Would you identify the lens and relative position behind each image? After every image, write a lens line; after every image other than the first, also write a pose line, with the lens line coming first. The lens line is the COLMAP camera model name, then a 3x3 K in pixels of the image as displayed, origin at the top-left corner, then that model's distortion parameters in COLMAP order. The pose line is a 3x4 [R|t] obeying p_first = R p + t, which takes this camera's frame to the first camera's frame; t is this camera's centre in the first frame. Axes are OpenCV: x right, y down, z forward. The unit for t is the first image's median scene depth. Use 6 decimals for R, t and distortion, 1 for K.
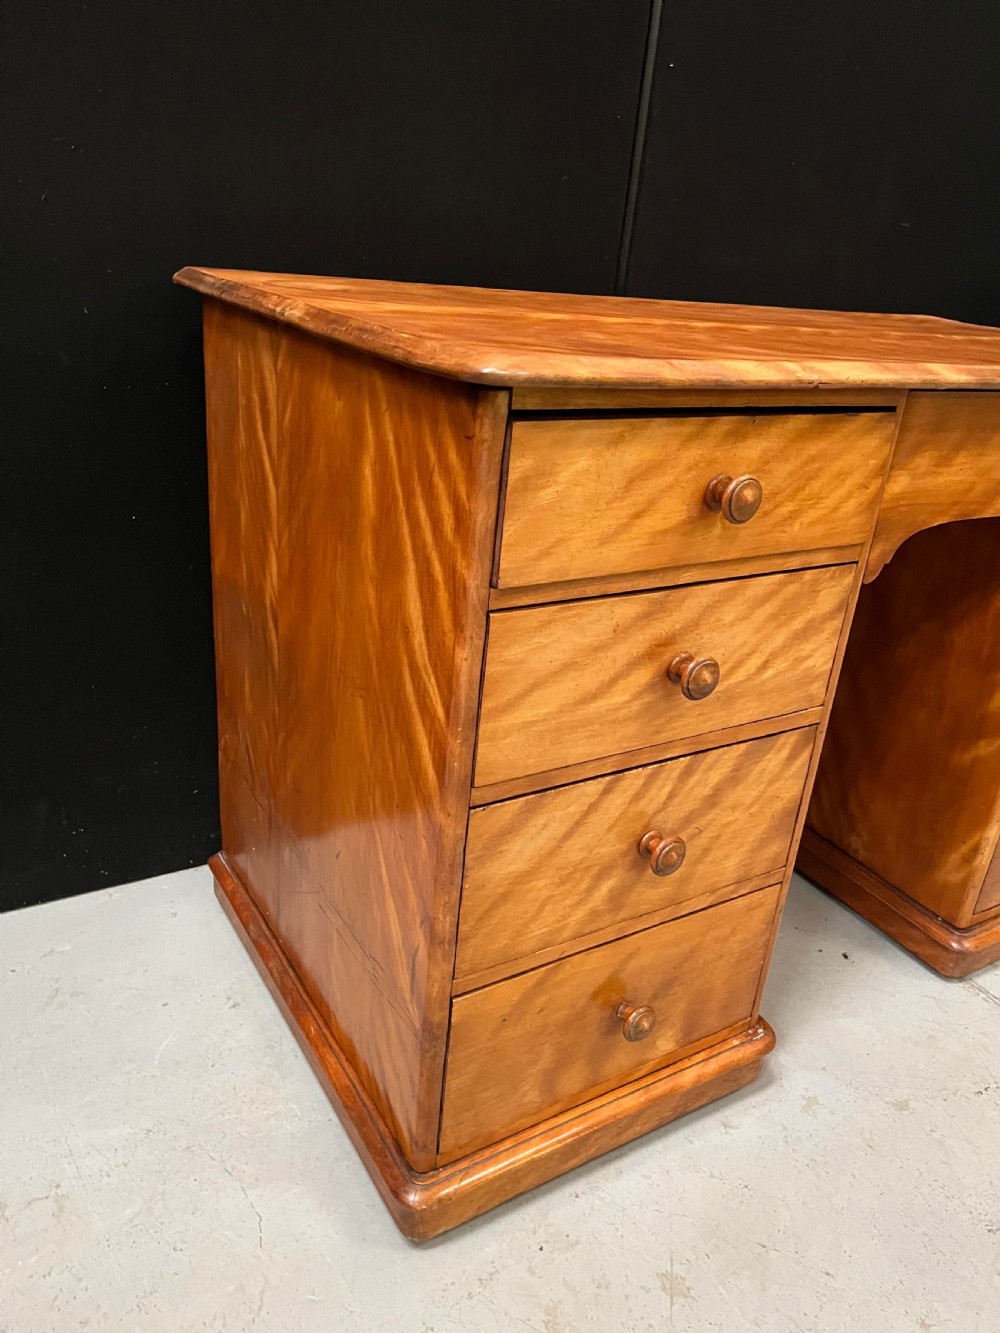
lens RADIAL K [[1017.4, 0, 511.0], [0, 1017.4, 668.4], [0, 0, 1]] dist [0.060903, -0.087987]
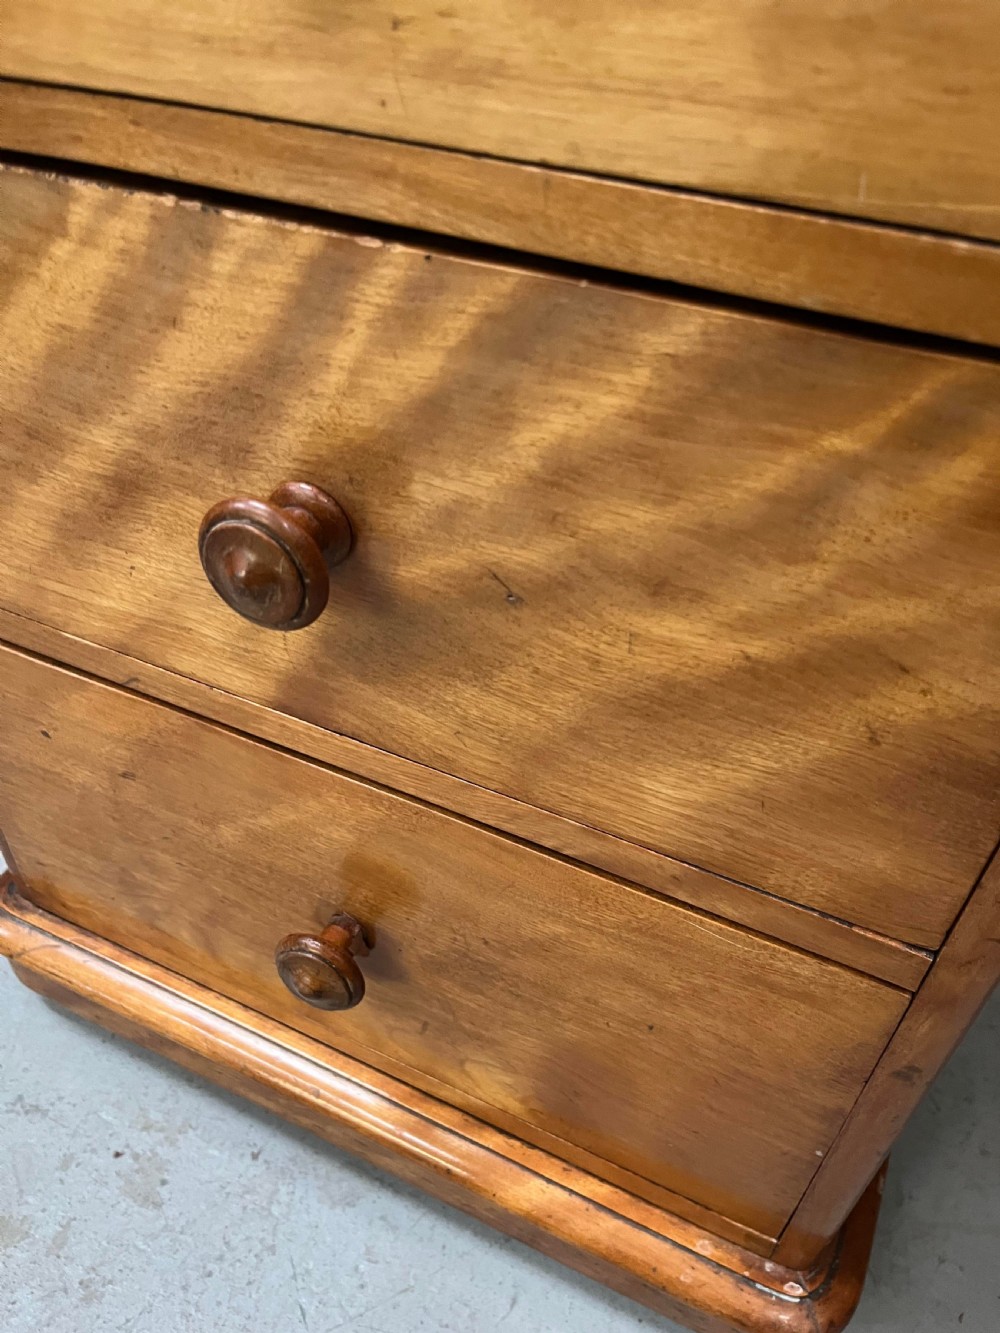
lens RADIAL K [[1017.4, 0, 493.3], [0, 1017.4, 672.7], [0, 0, 1]] dist [0.060903, -0.087987]
pose [[0.541294, 0.493767, -0.680584, 0.384523], [-0.325060, 0.869369, 0.372200, 0.072100], [0.775459, 0.019762, 0.631088, 0.805454]]
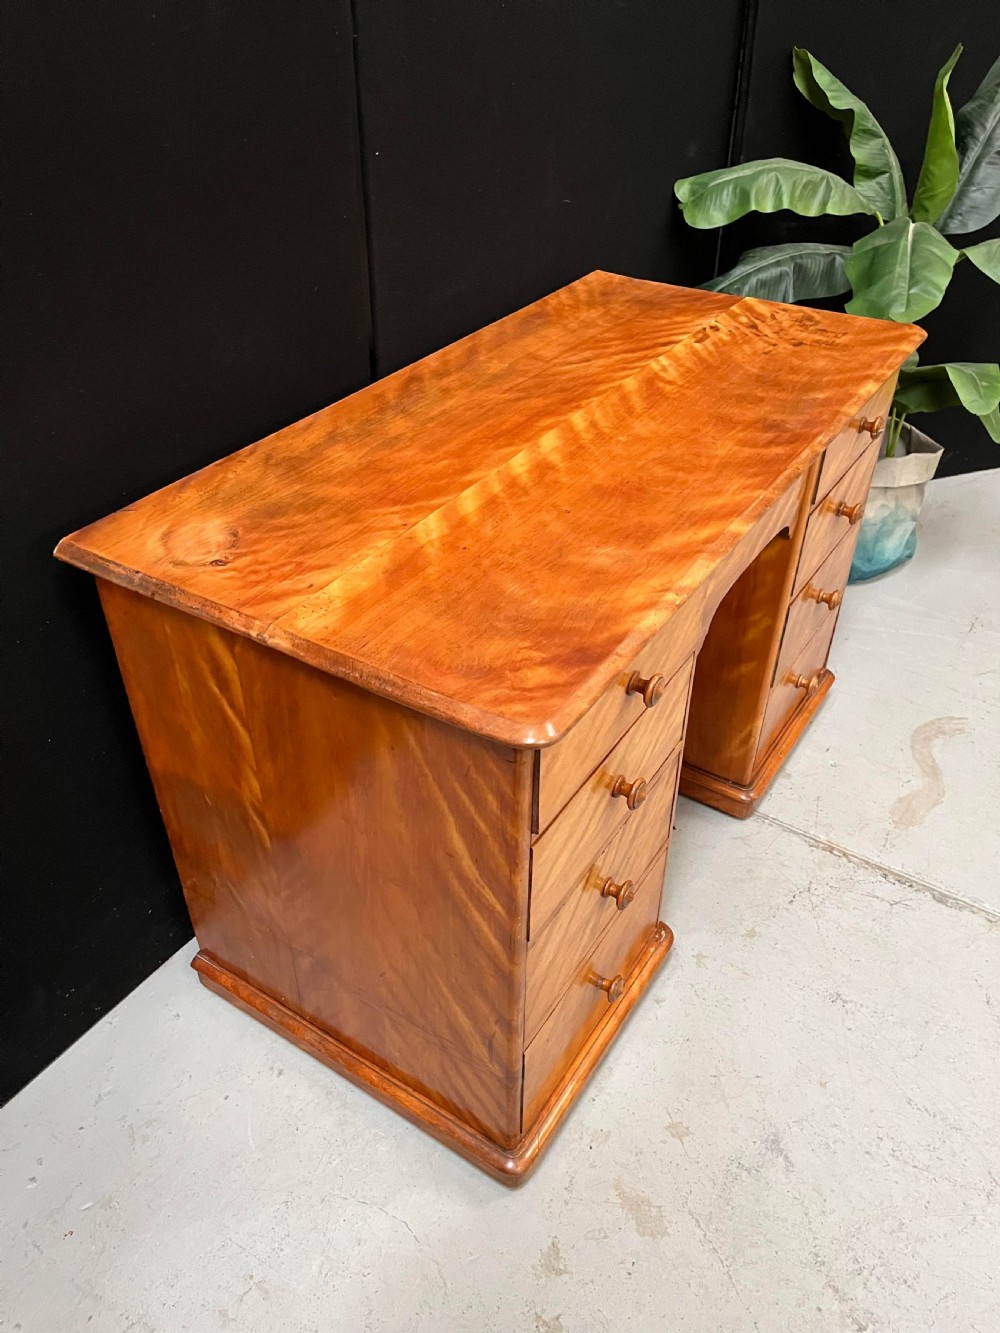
lens RADIAL K [[1017.4, 0, 494.7], [0, 1017.4, 671.5], [0, 0, 1]] dist [0.060903, -0.087987]
pose [[0.905226, -0.323503, 0.275519, -0.277272], [0.244015, 0.926571, 0.286223, -0.512067], [-0.347882, -0.191866, 0.917696, -0.159136]]
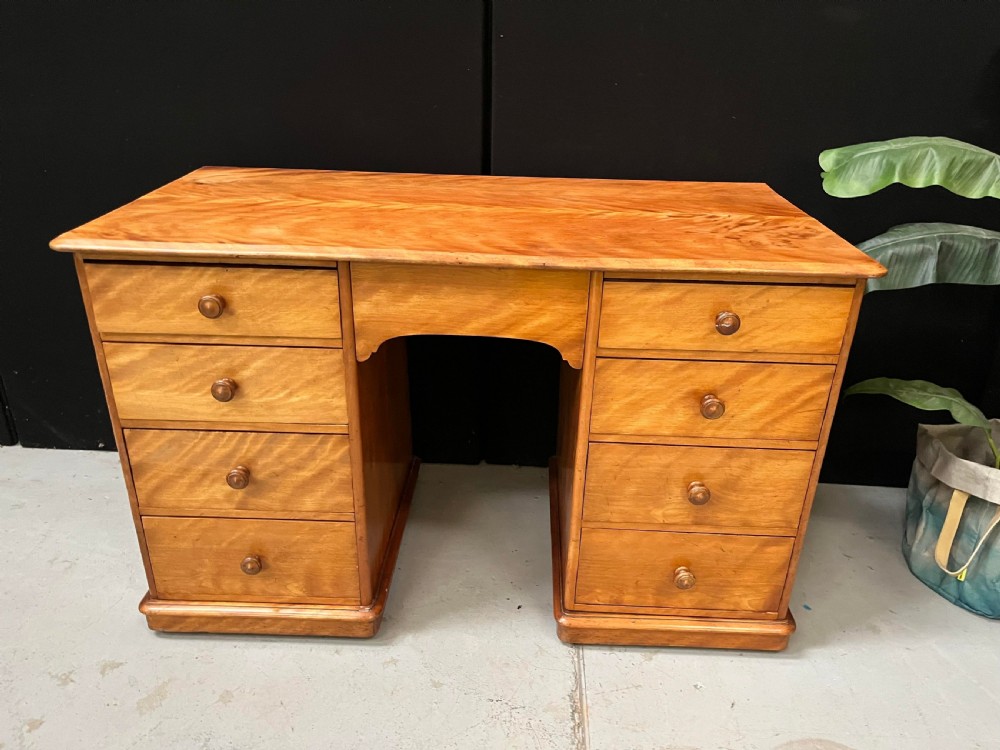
lens RADIAL K [[763.3, 0, 508.6], [0, 763.3, 375.6], [0, 0, 1]] dist [0.060903, -0.087987]
pose [[0.832312, 0.168614, -0.528040, 1.258417], [-0.169473, 0.984403, 0.047211, -0.163253], [0.527765, 0.050194, 0.847906, 0.001678]]
